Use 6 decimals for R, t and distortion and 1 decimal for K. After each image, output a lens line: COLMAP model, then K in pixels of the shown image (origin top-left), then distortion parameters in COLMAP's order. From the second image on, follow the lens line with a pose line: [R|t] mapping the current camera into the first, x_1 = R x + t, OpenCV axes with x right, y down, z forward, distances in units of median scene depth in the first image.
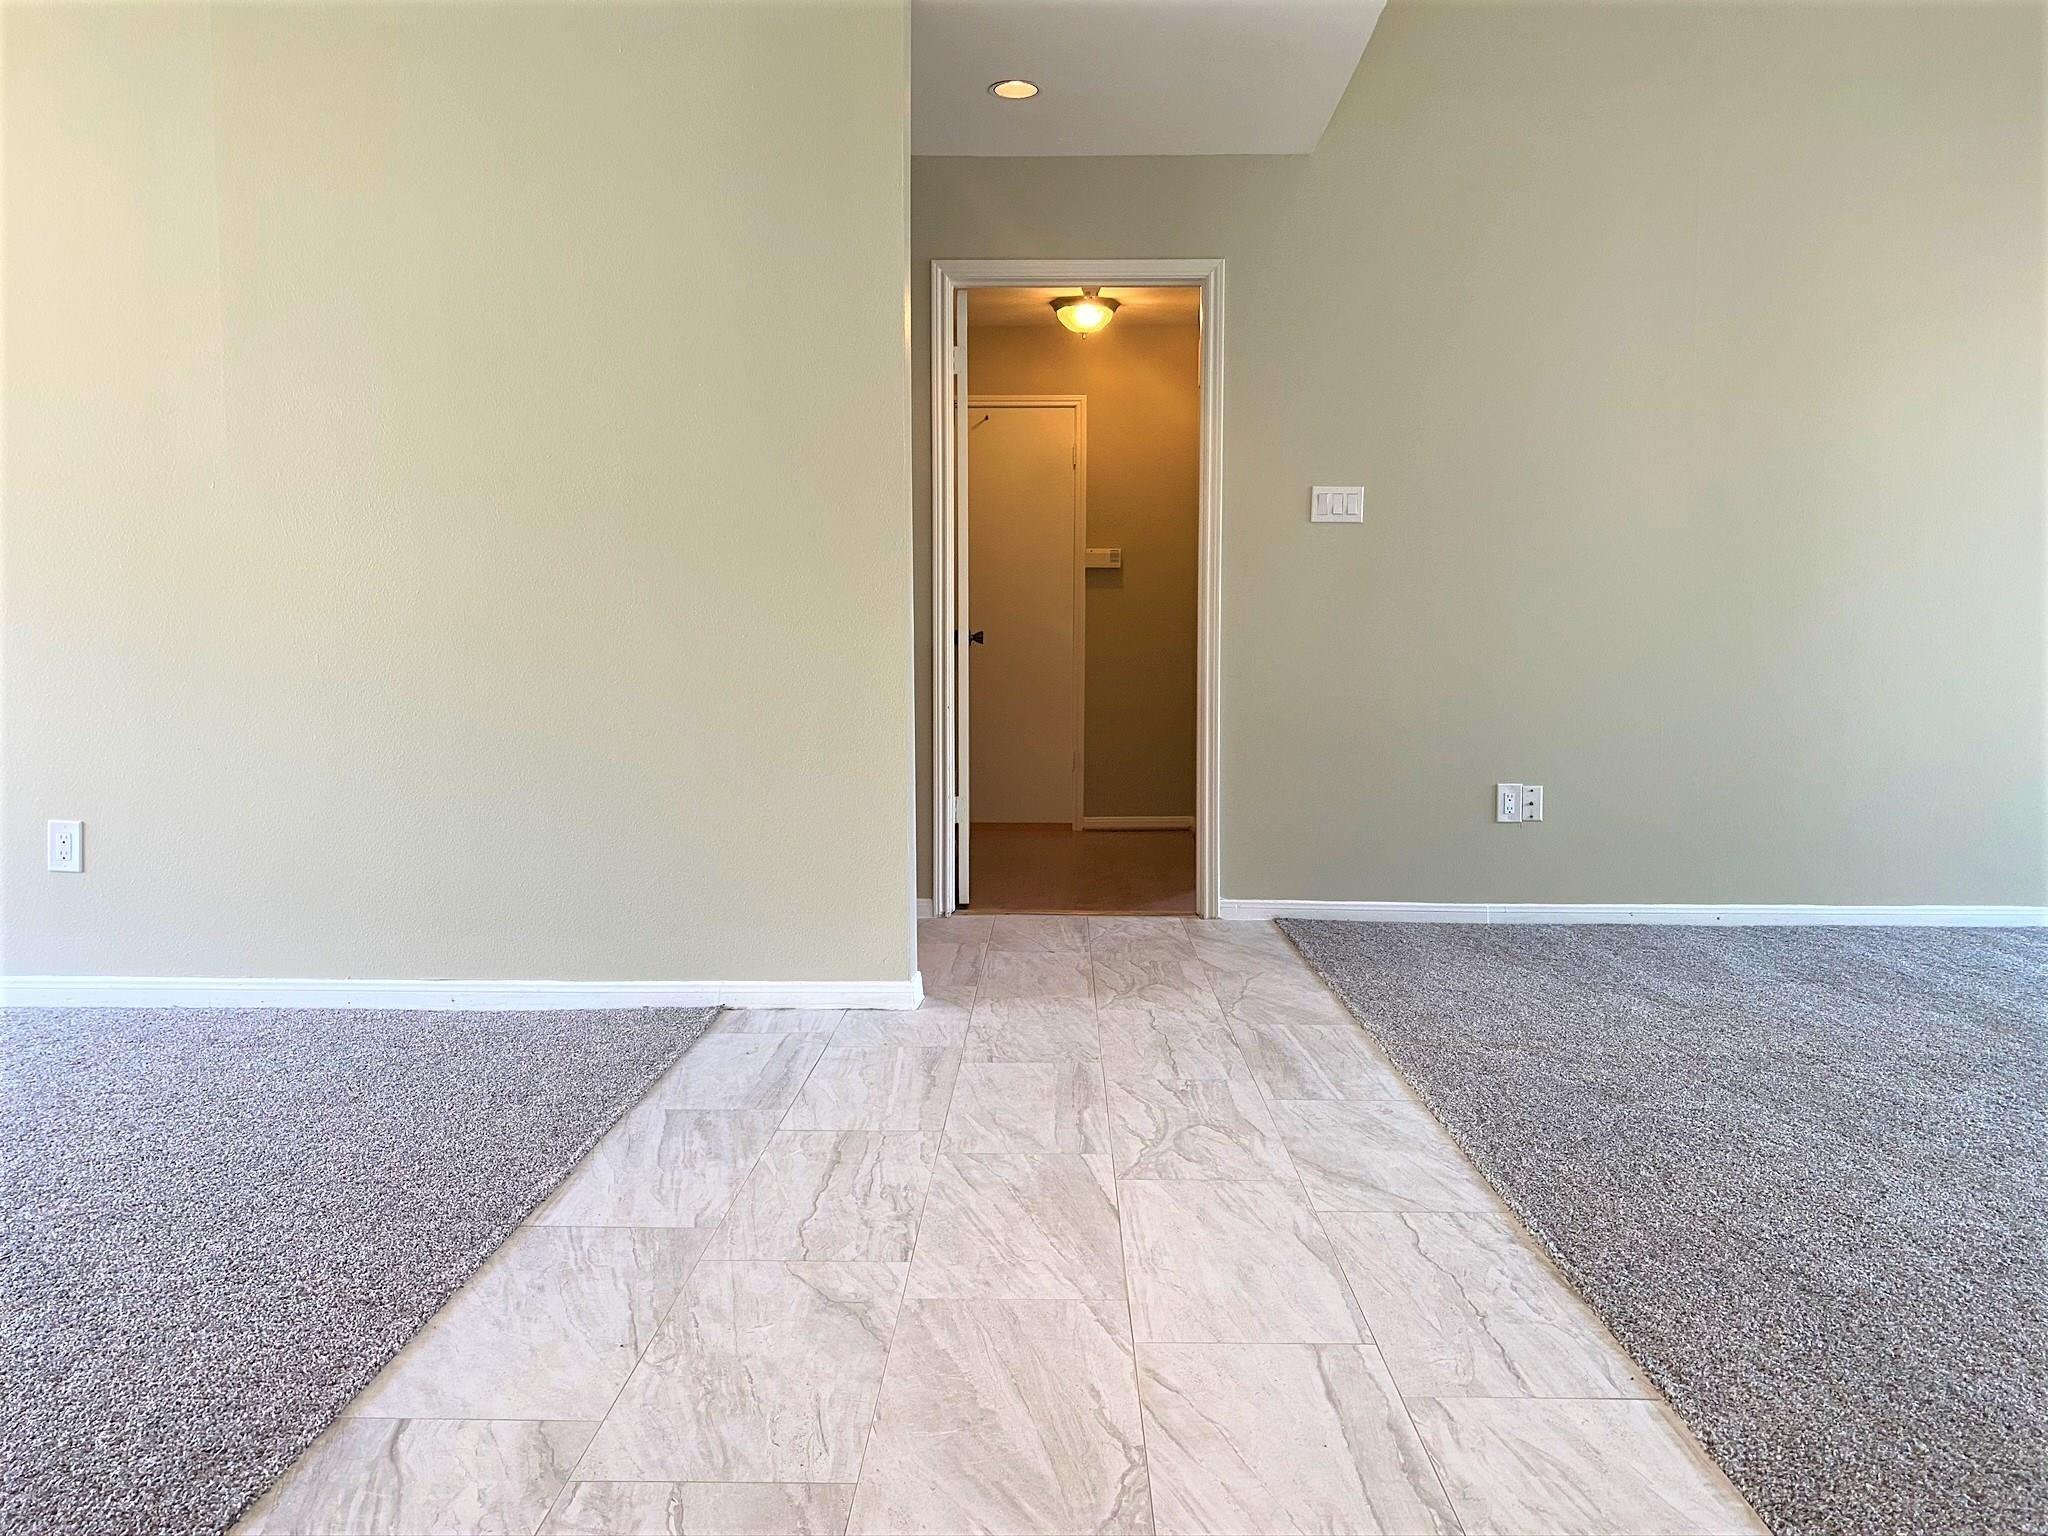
lens RADIAL K [[1549.8, 0, 1026.5], [0, 1549.8, 768.8], [0, 0, 1]] dist [0.045752, -0.051295]
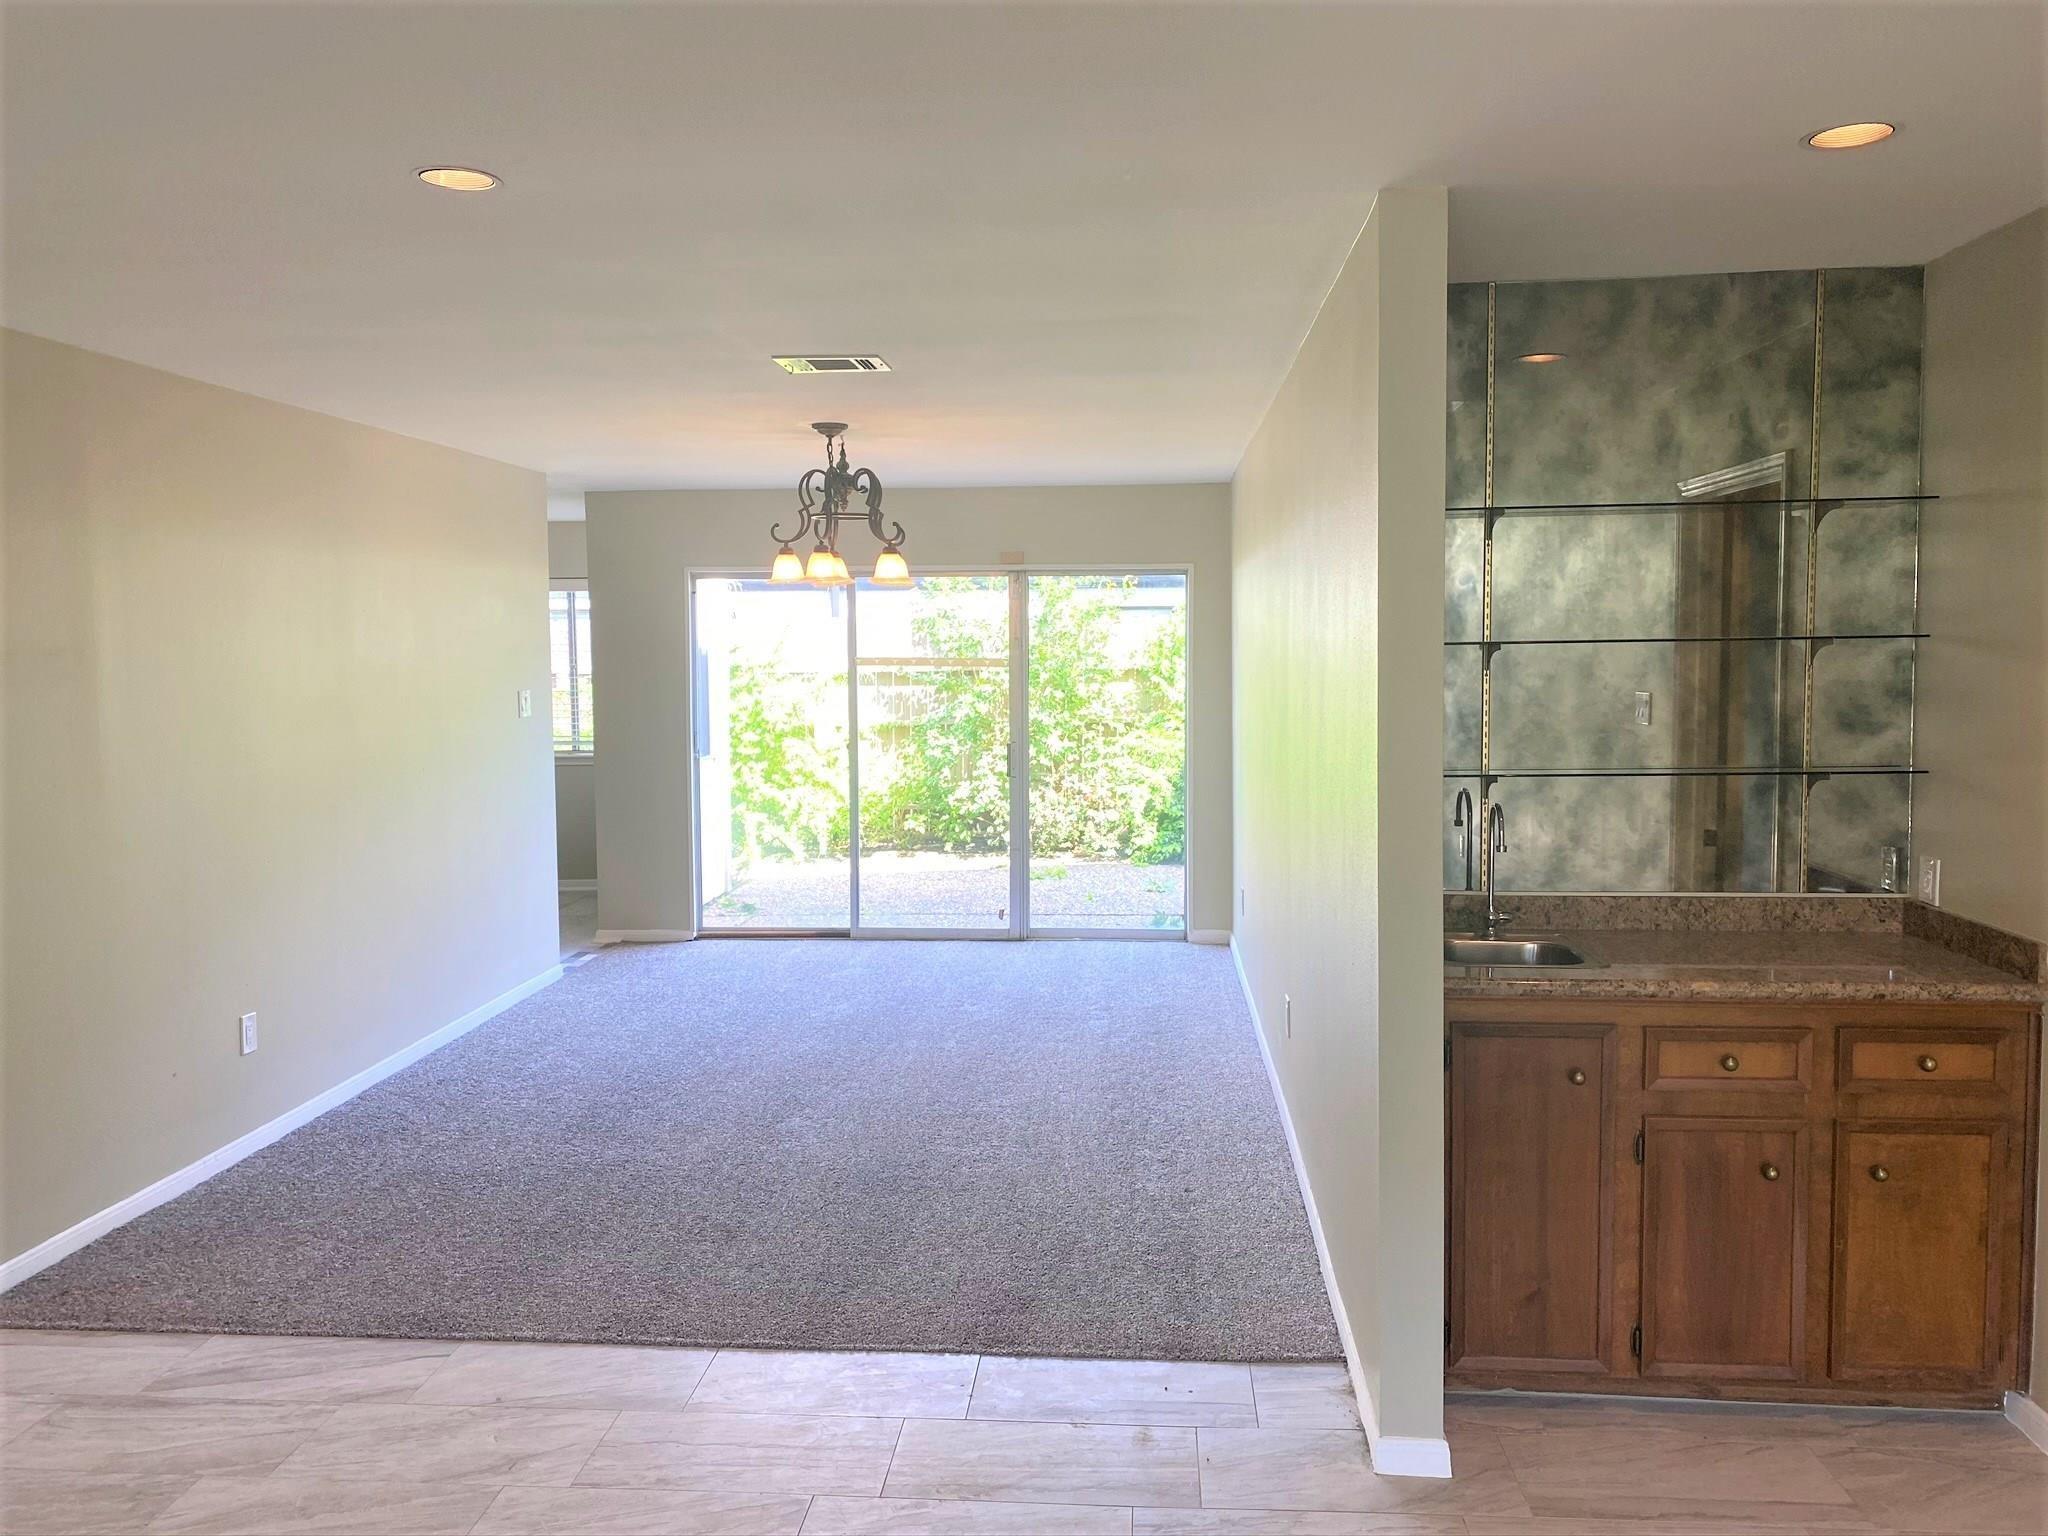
lens RADIAL K [[1549.8, 0, 1021.3], [0, 1549.8, 756.9], [0, 0, 1]] dist [0.045752, -0.051295]
pose [[-0.056295, 0.069683, -0.995980, 0.830982], [-0.063565, 0.995288, 0.073227, -0.299655], [0.996389, 0.067432, -0.051600, 0.979492]]
